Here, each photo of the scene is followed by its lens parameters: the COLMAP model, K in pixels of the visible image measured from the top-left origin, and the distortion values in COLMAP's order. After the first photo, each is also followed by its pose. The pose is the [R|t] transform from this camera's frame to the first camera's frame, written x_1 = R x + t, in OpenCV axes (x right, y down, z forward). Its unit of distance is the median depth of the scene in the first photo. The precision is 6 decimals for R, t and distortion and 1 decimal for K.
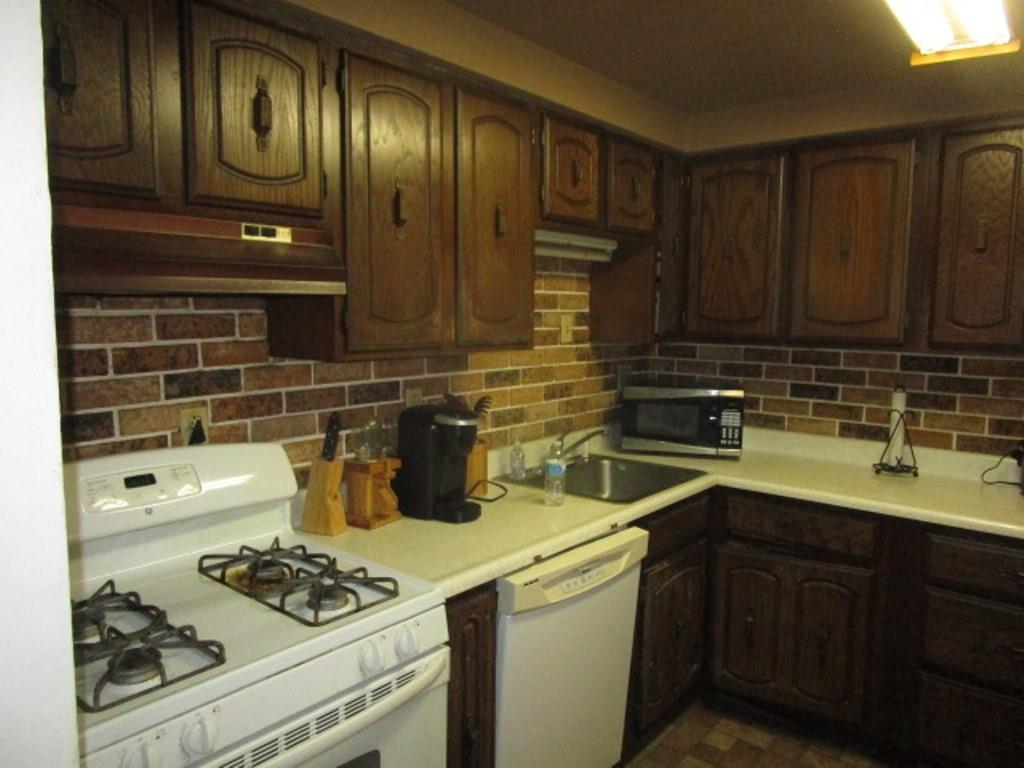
lens RADIAL K [[735.3, 0, 511.5], [0, 735.3, 382.3], [0, 0, 1]] dist [-0.011992, 0.004210]
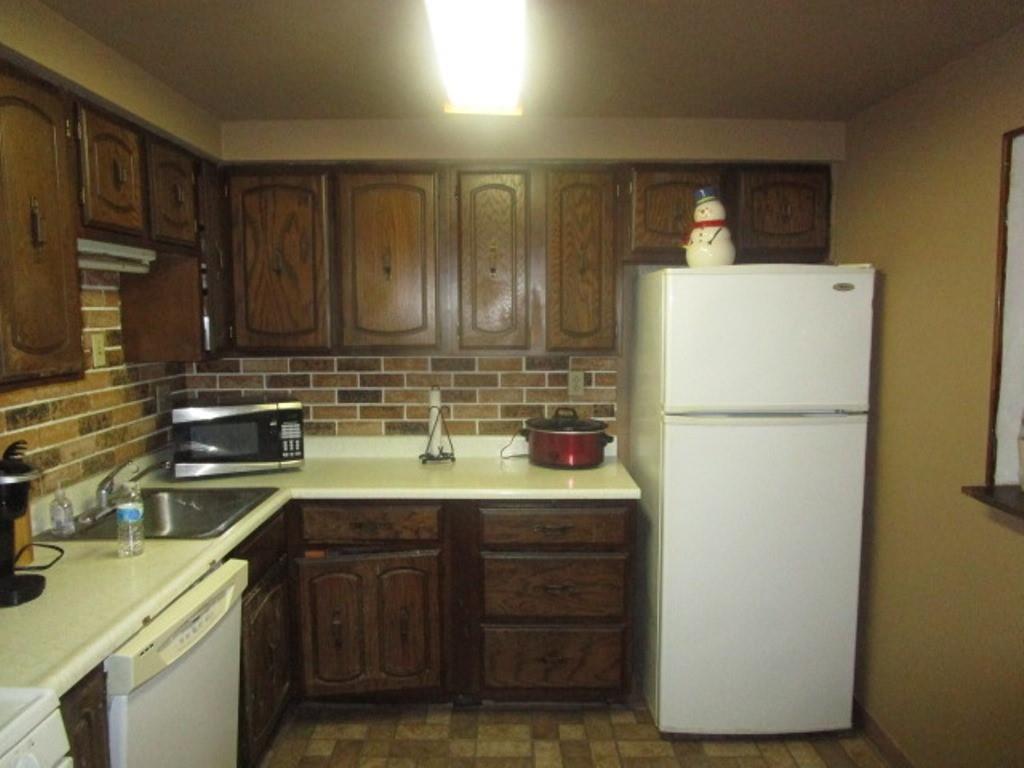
lens RADIAL K [[735.3, 0, 511.2], [0, 735.3, 384.0], [0, 0, 1]] dist [-0.011992, 0.004210]
pose [[0.774221, -0.080460, 0.627780, -0.107381], [0.080821, 0.996335, 0.028022, -0.020674], [-0.627733, 0.029043, 0.777886, 0.029874]]
